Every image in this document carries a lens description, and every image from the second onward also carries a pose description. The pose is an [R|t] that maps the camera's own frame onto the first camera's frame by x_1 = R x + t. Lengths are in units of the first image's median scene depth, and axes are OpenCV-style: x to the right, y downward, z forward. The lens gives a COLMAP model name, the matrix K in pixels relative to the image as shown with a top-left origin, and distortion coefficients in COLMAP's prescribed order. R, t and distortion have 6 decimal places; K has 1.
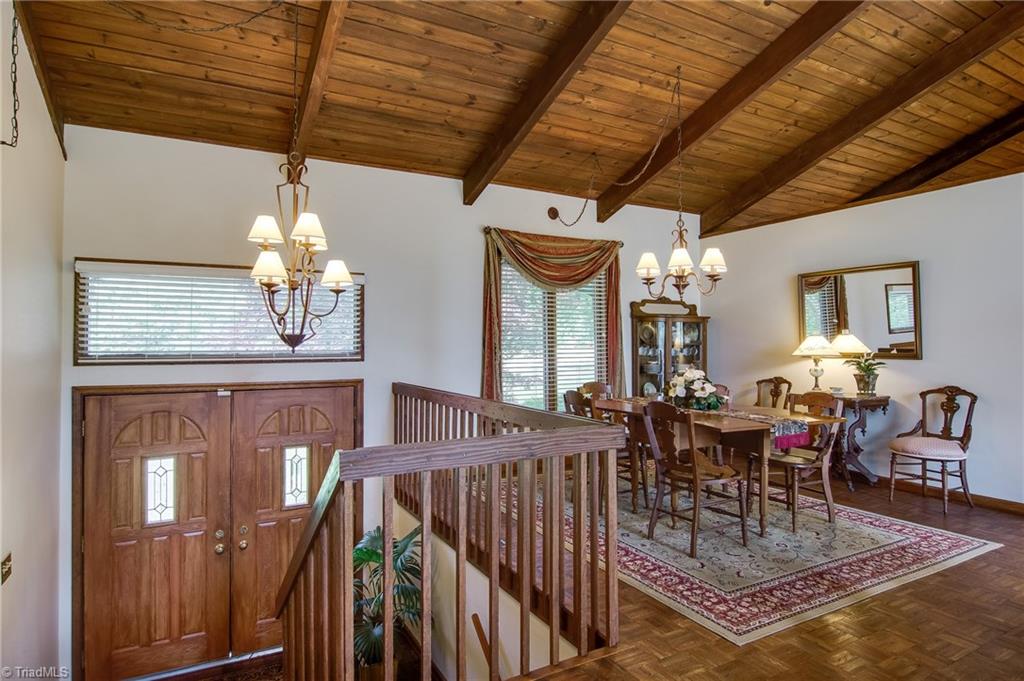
lens RADIAL K [[575.5, 0, 509.3], [0, 575.5, 335.3], [0, 0, 1]] dist [0.000022, -0.003336]
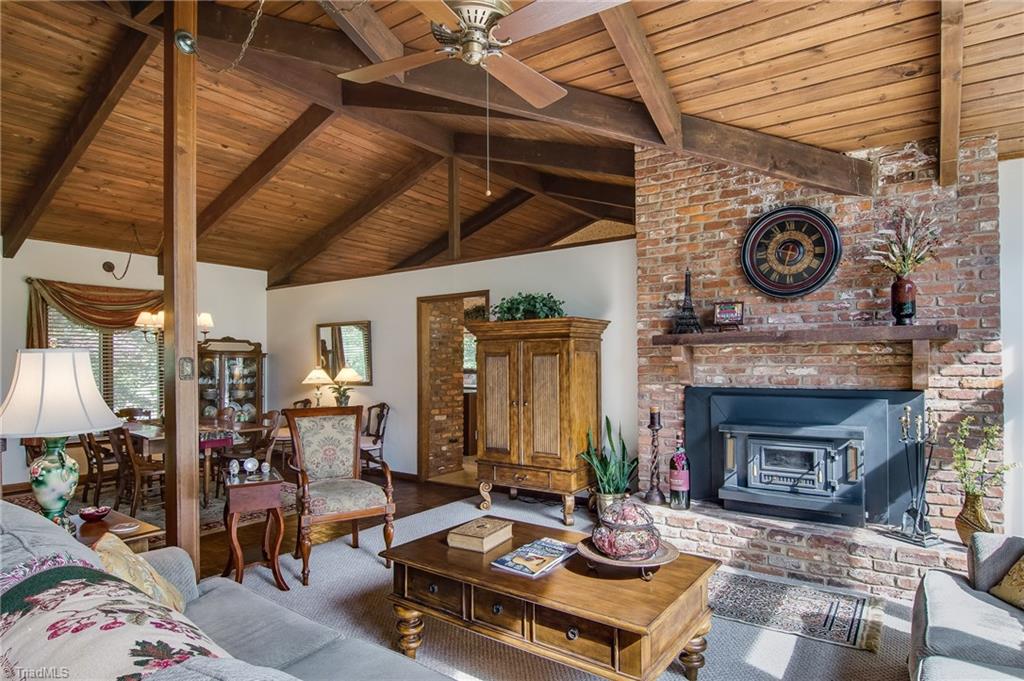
lens RADIAL K [[575.1, 0, 508.7], [0, 575.1, 362.7], [0, 0, 1]] dist [-0.004905, -0.001941]
pose [[0.905313, -0.002057, 0.424740, 0.385863], [-0.004369, 0.999890, 0.014154, -0.041031], [-0.424723, -0.014670, 0.905205, -0.514863]]
